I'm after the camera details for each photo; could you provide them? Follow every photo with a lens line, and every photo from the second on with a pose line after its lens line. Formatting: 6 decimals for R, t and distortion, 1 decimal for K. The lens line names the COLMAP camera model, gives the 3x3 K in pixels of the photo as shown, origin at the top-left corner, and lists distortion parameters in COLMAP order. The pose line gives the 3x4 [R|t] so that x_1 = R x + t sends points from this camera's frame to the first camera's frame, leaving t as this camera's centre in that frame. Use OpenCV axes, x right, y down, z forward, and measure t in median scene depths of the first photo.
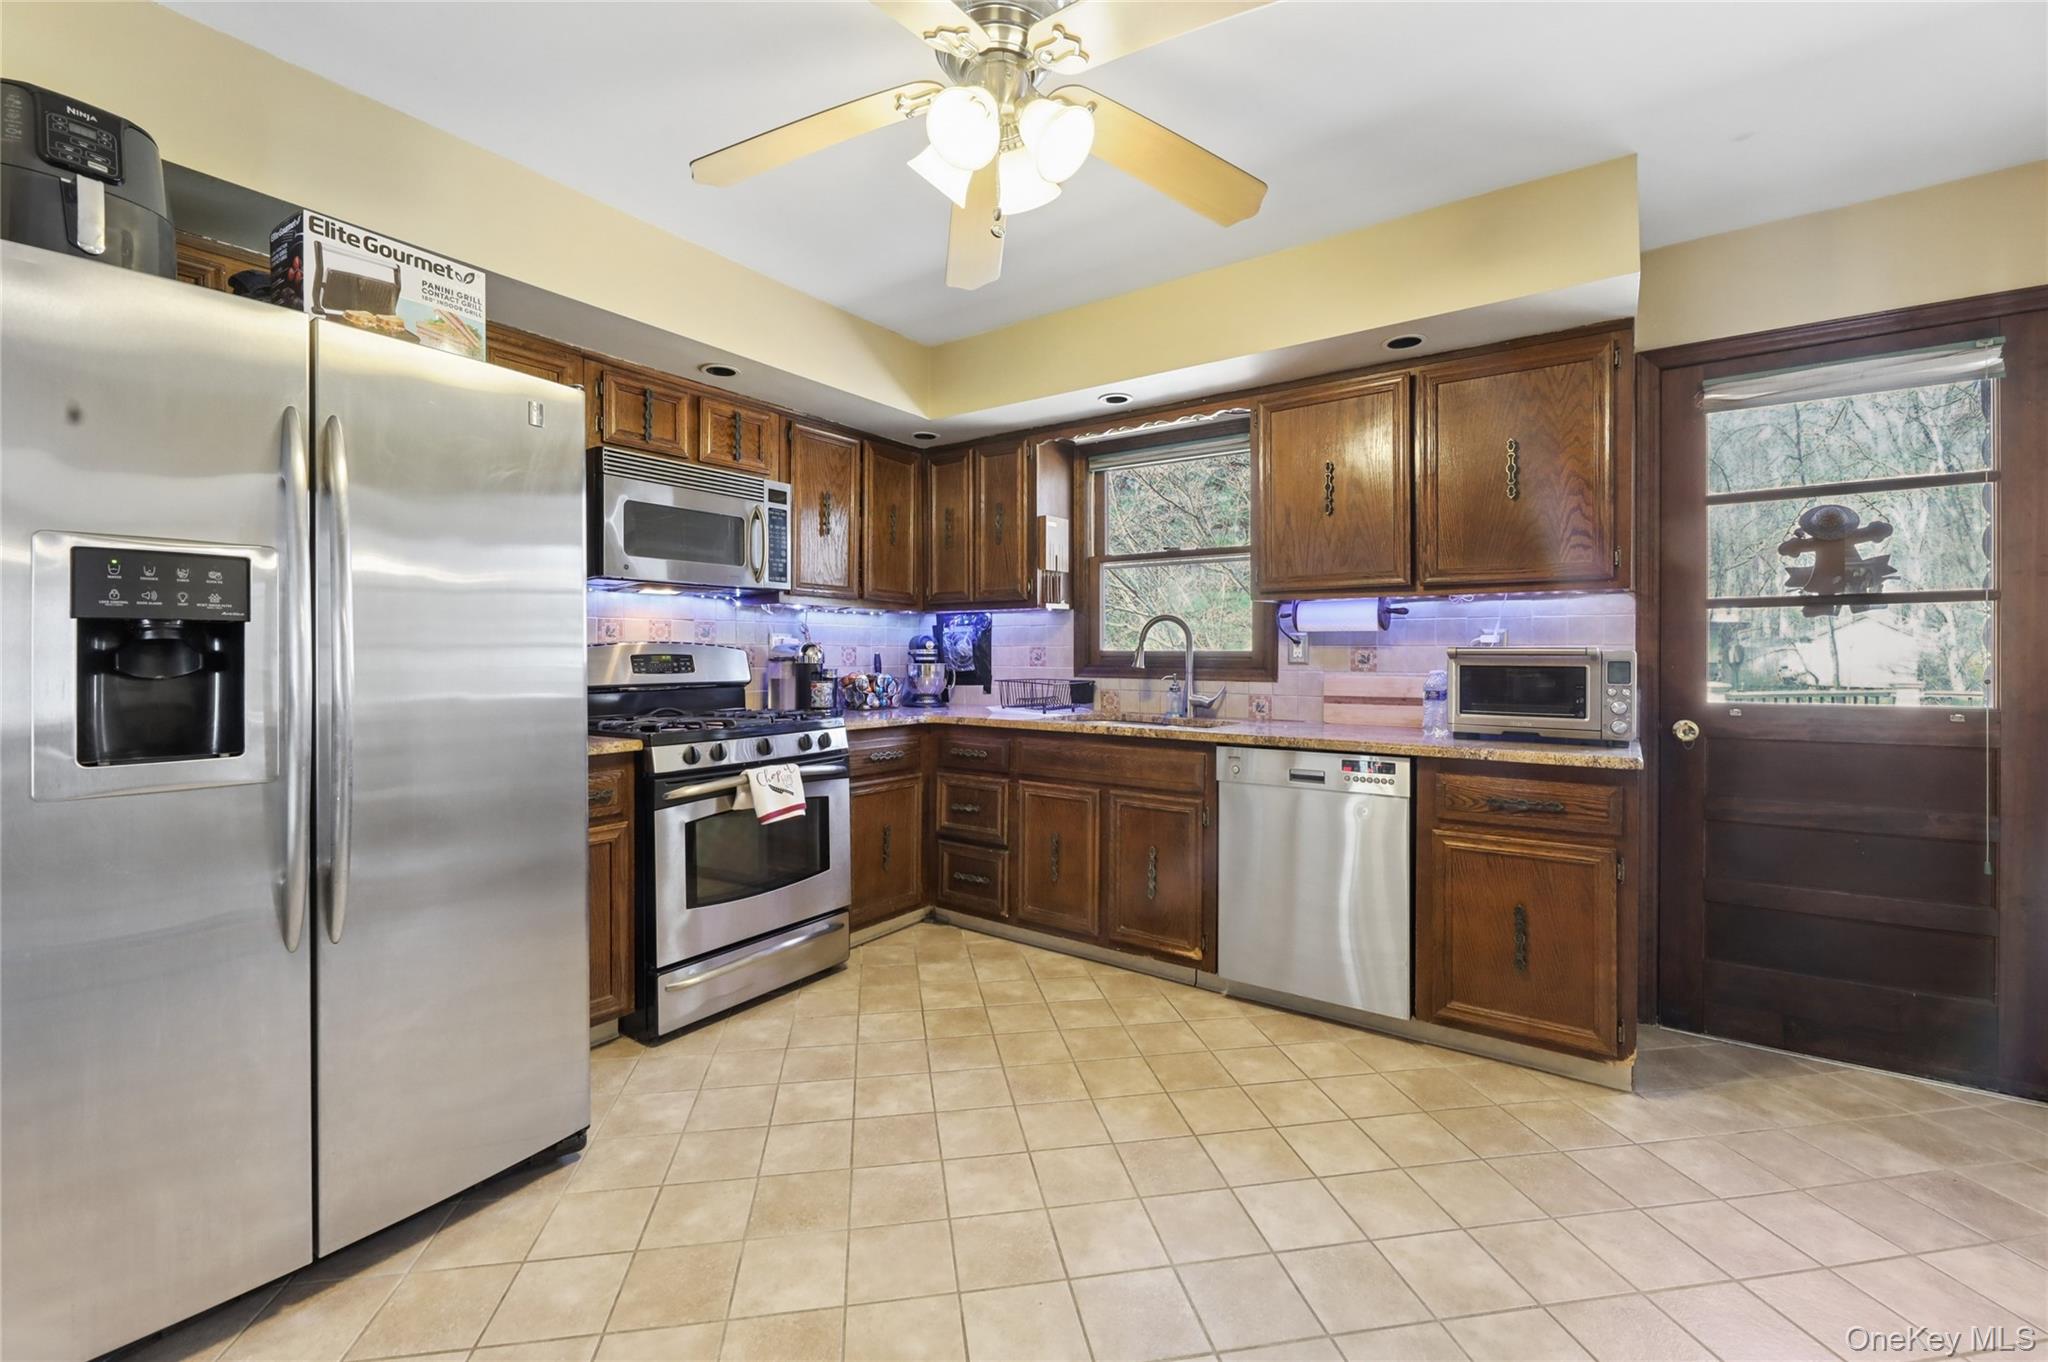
lens RADIAL K [[832.4, 0, 1022.5], [0, 832.4, 651.5], [0, 0, 1]] dist [-0.001742, -0.000451]
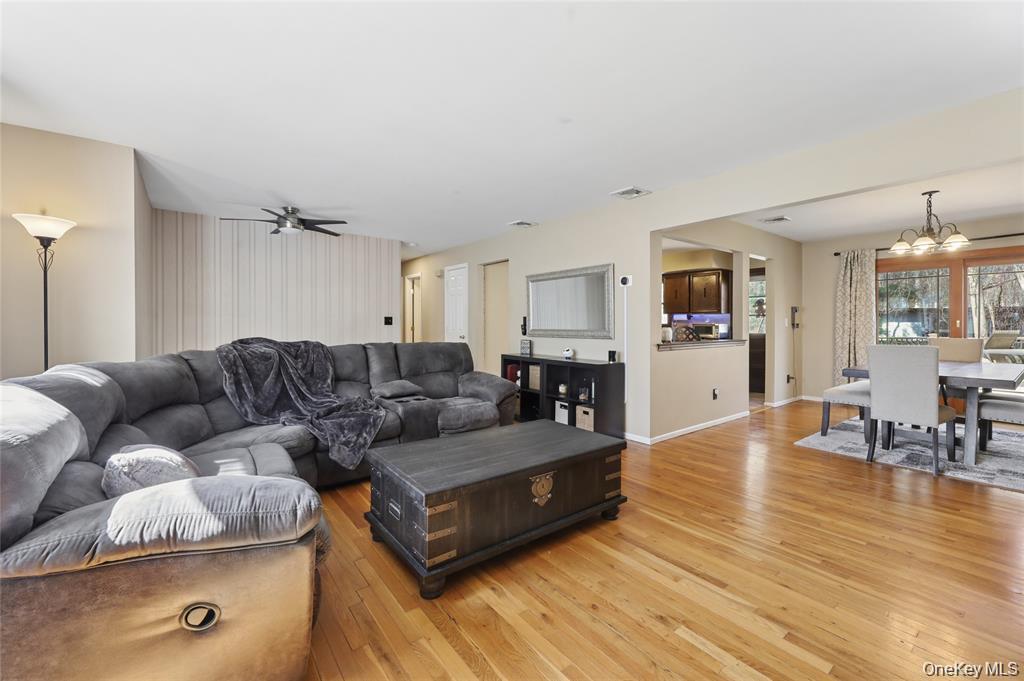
lens RADIAL K [[416.2, 0, 512.4], [0, 416.2, 326.2], [0, 0, 1]] dist [-0.001742, -0.000451]
pose [[0.955376, 0.002803, -0.295380, 0.138744], [-0.000763, 0.999975, 0.007022, -0.002617], [0.295392, -0.006483, 0.955354, -1.834250]]
